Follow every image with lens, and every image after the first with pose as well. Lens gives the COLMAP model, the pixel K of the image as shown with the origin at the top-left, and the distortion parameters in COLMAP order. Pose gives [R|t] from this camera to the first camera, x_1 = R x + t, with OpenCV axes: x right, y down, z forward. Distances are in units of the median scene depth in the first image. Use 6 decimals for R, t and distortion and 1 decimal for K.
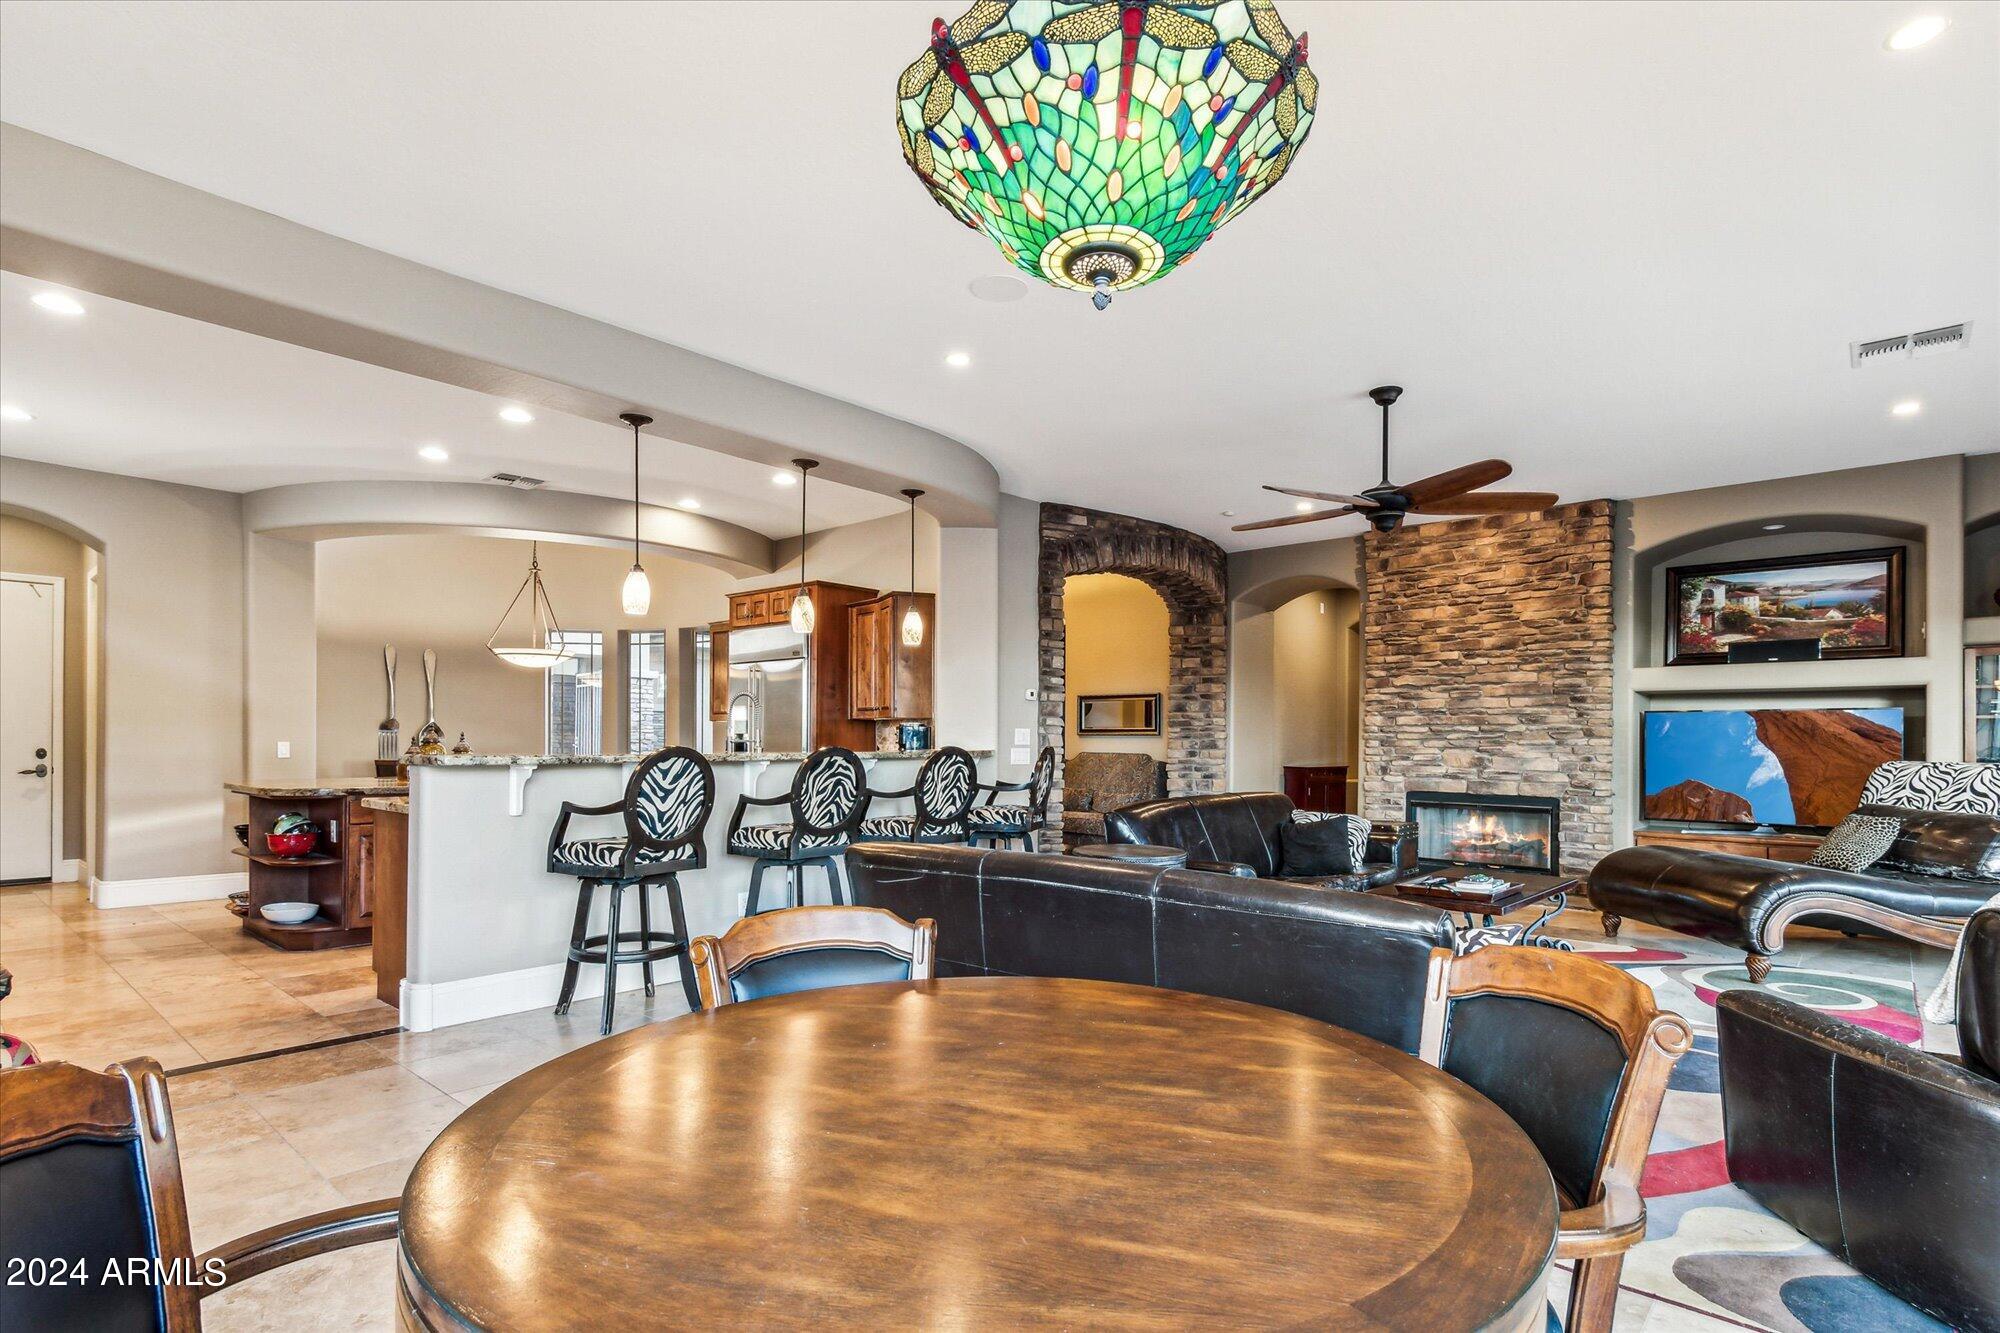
lens RADIAL K [[988.3, 0, 1003.7], [0, 988.3, 738.4], [0, 0, 1]] dist [0.002562, -0.000759]
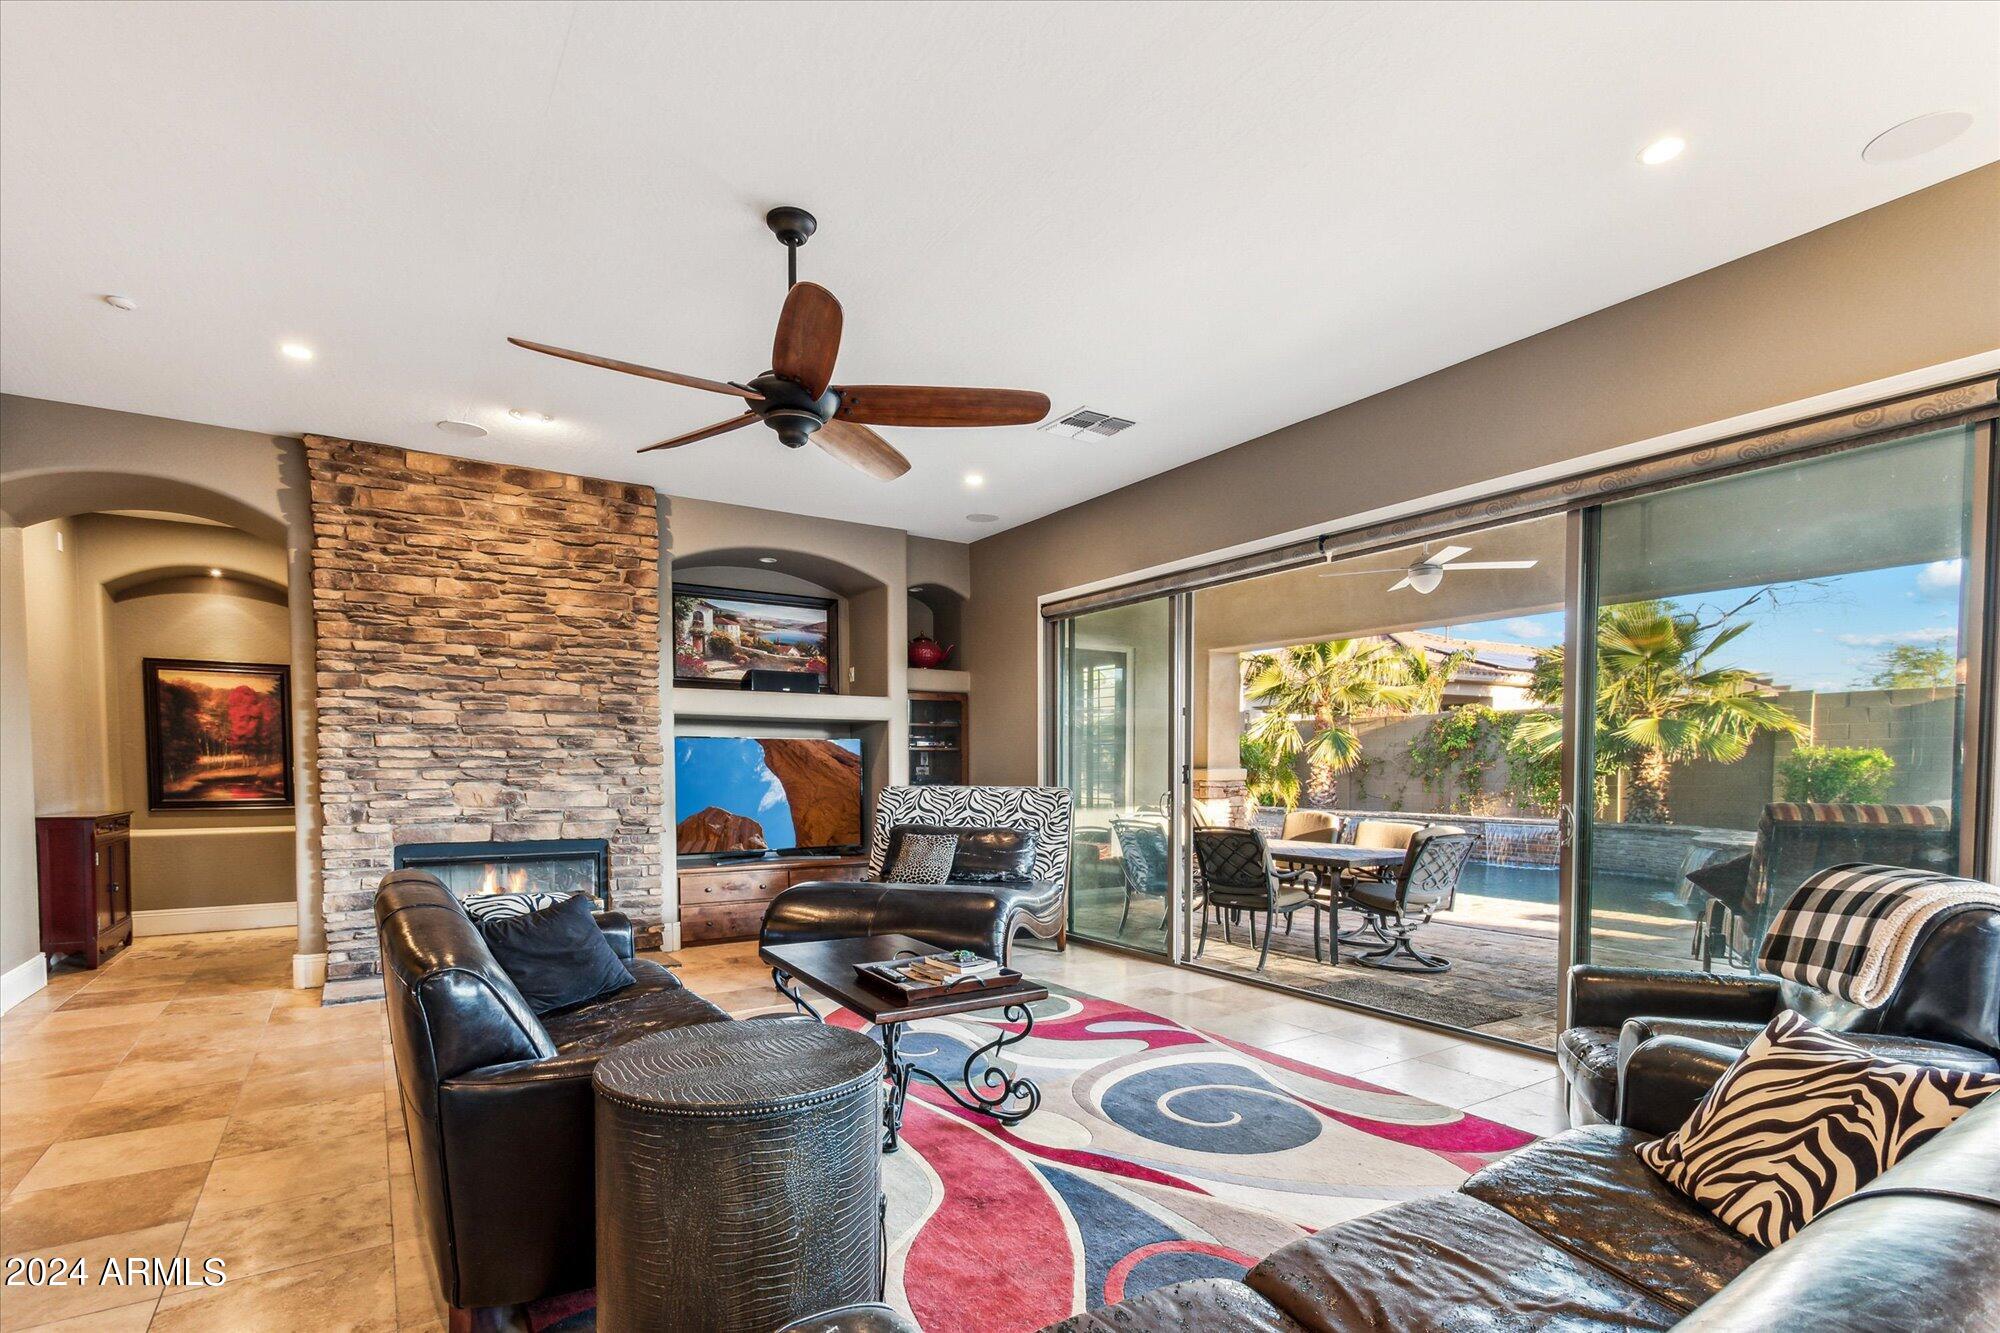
lens RADIAL K [[967.2, 0, 992.0], [0, 967.2, 812.3], [0, 0, 1]] dist [0.004233, 0.000191]
pose [[0.267721, -0.049217, 0.962239, -0.127024], [-0.000090, 0.998693, 0.051106, -0.003194], [-0.963497, -0.013769, 0.267366, 0.463205]]
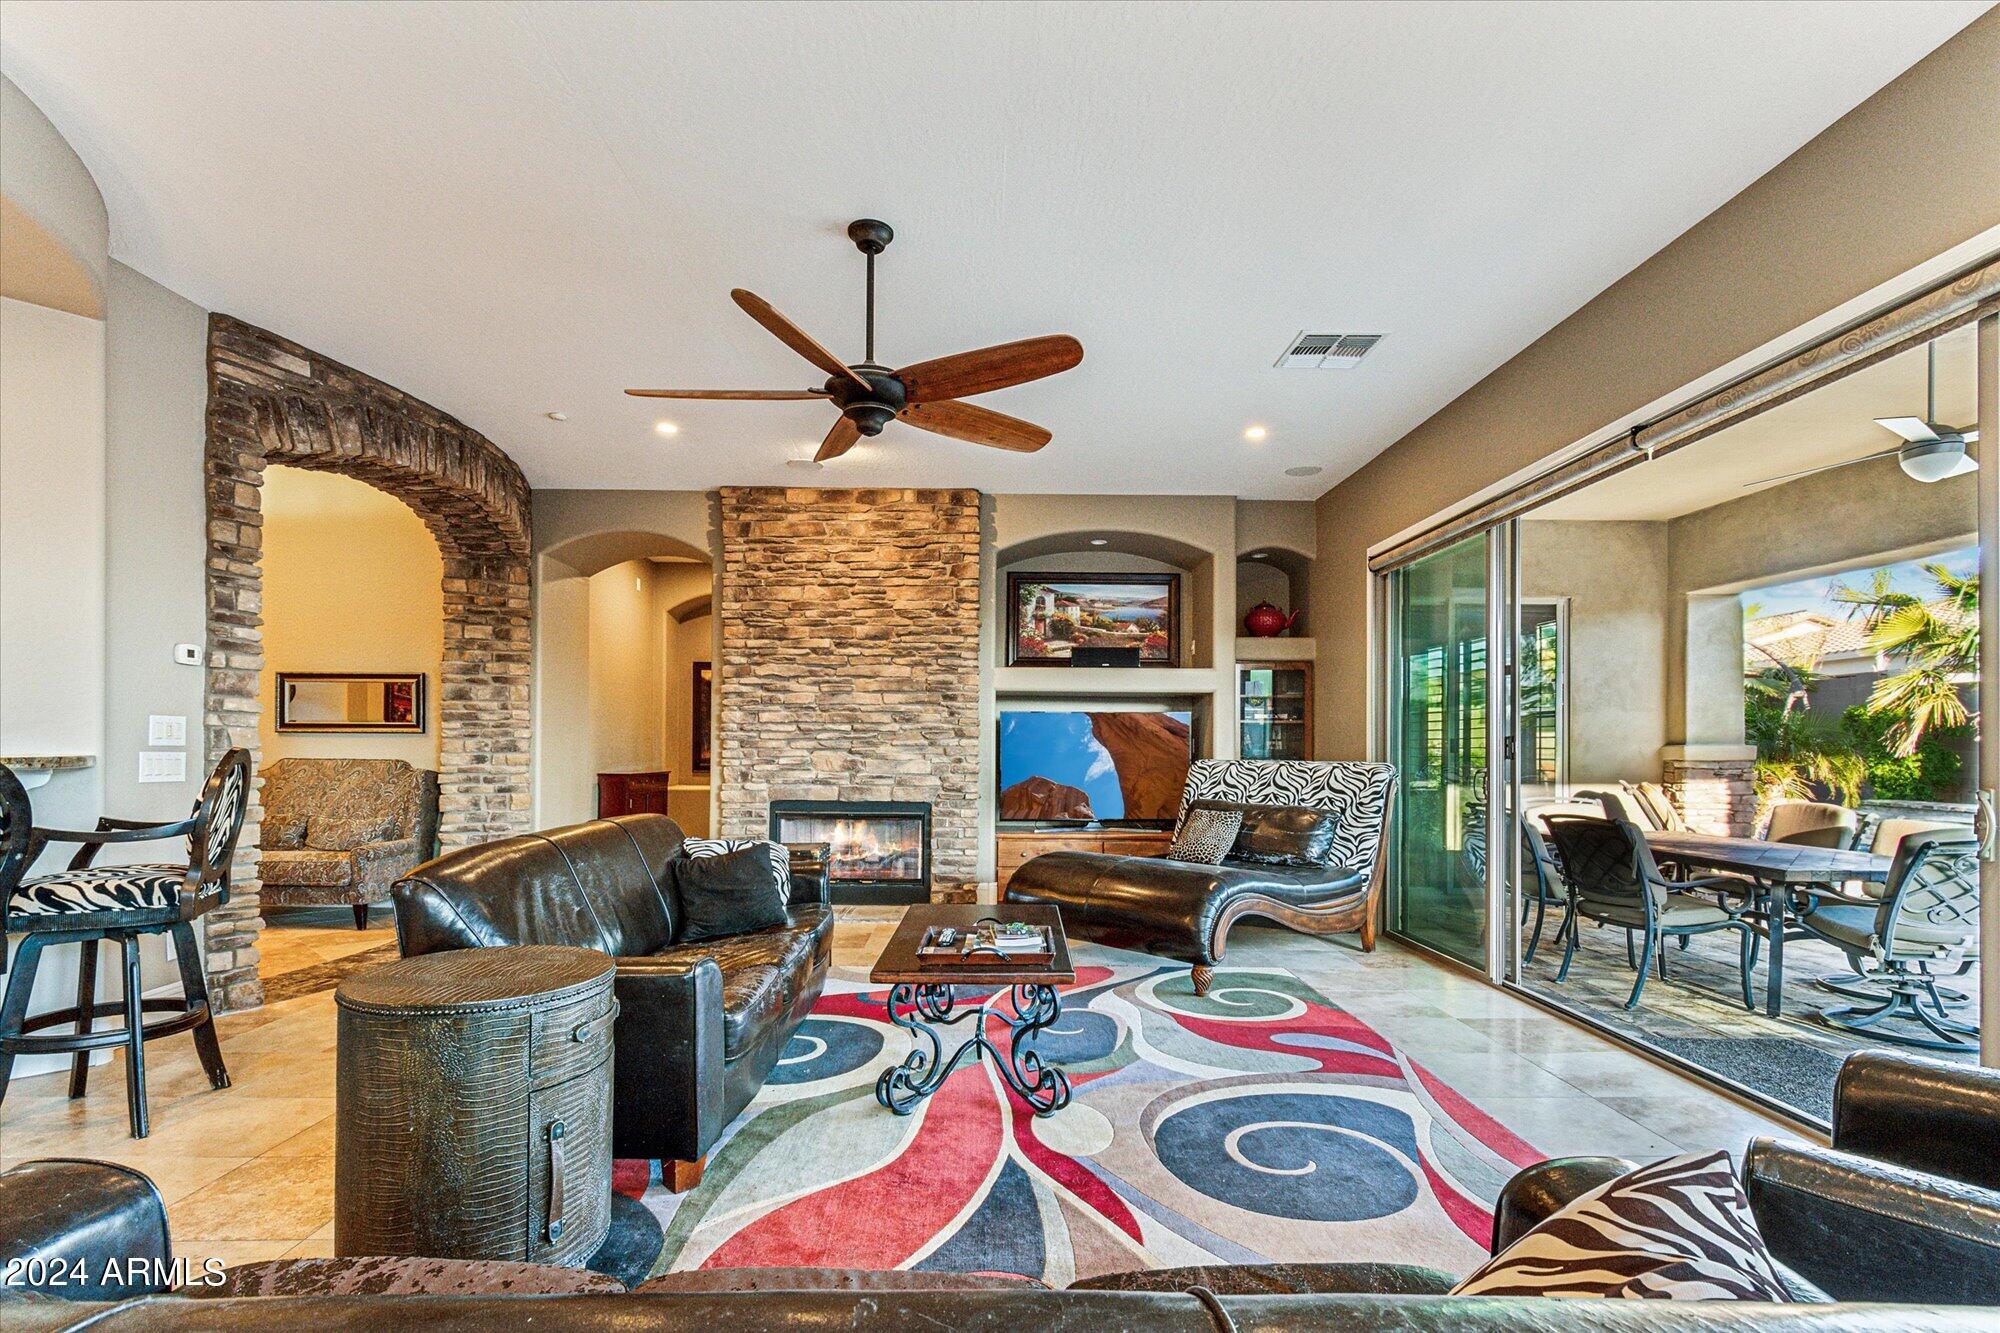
lens RADIAL K [[939.8, 0, 990.1], [0, 939.8, 746.4], [0, 0, 1]] dist [0.001888, -0.000248]
pose [[0.736944, -0.000962, 0.675953, 0.002514], [-0.002243, 0.999990, 0.003868, 0.003640], [-0.675950, -0.004366, 0.736935, 0.301197]]
